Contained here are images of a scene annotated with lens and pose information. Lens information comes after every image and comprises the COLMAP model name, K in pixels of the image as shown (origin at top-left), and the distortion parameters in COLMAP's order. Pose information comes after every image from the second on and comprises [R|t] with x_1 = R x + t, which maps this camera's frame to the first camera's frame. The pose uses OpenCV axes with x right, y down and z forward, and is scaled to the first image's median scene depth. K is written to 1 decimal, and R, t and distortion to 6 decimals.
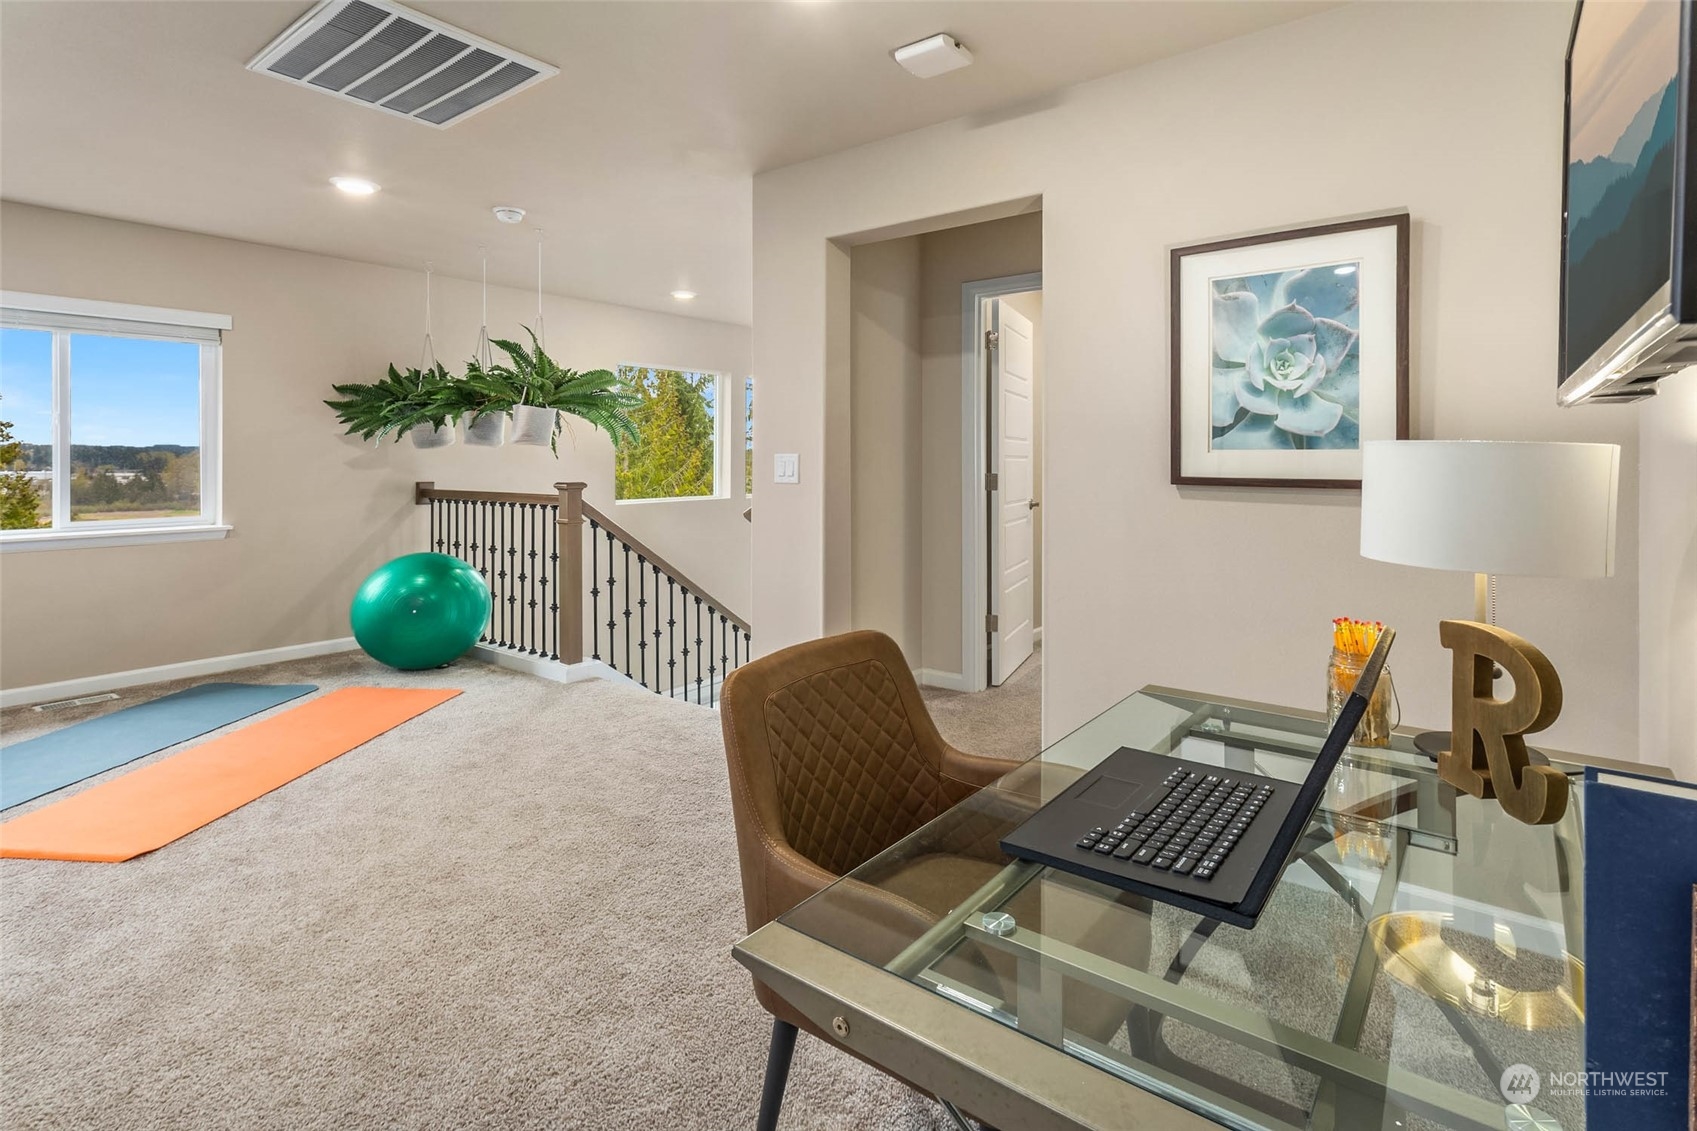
lens RADIAL K [[838.7, 0, 832.5], [0, 838.7, 461.9], [0, 0, 1]] dist [0.013007, -0.000703]
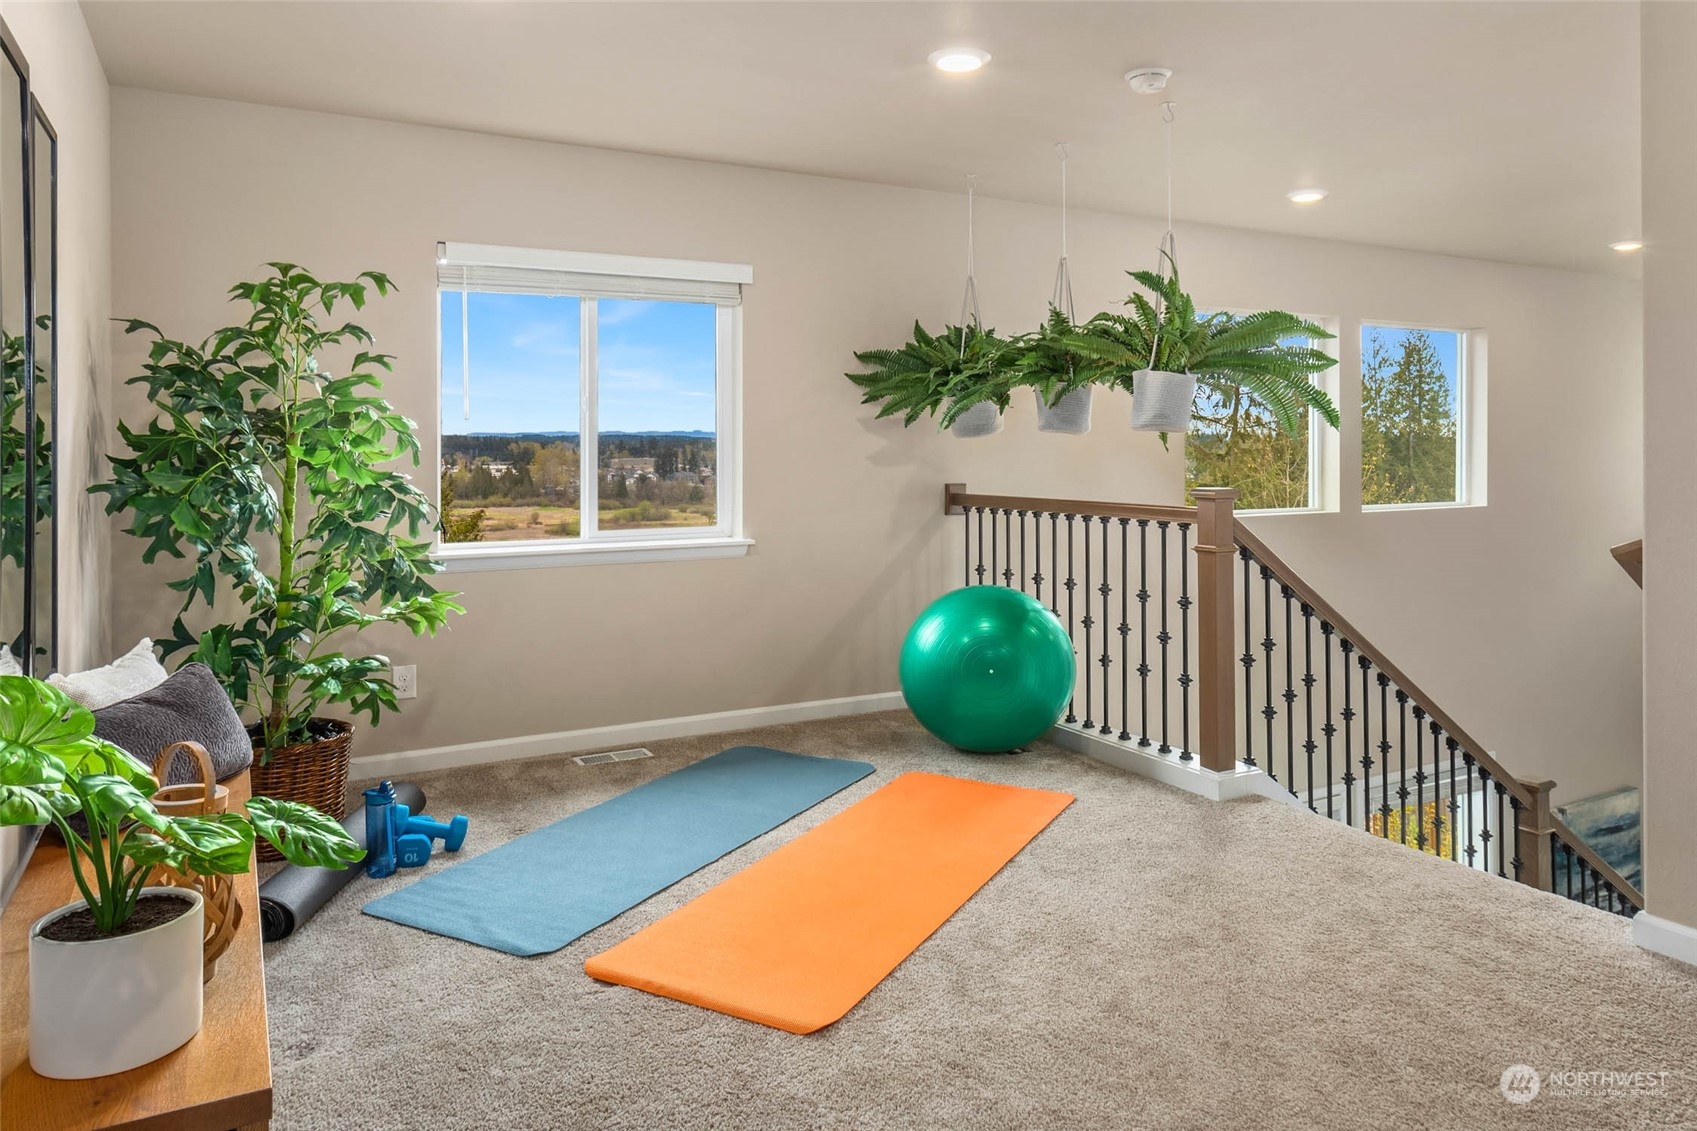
lens RADIAL K [[1136.5, 0, 832.6], [0, 1136.5, 449.0], [0, 0, 1]] dist [-0.002636, 0.003335]
pose [[0.919587, -0.001176, -0.392884, -0.236185], [-0.000285, 0.999993, -0.003660, -0.002666], [0.392886, 0.003478, 0.919581, 0.079321]]
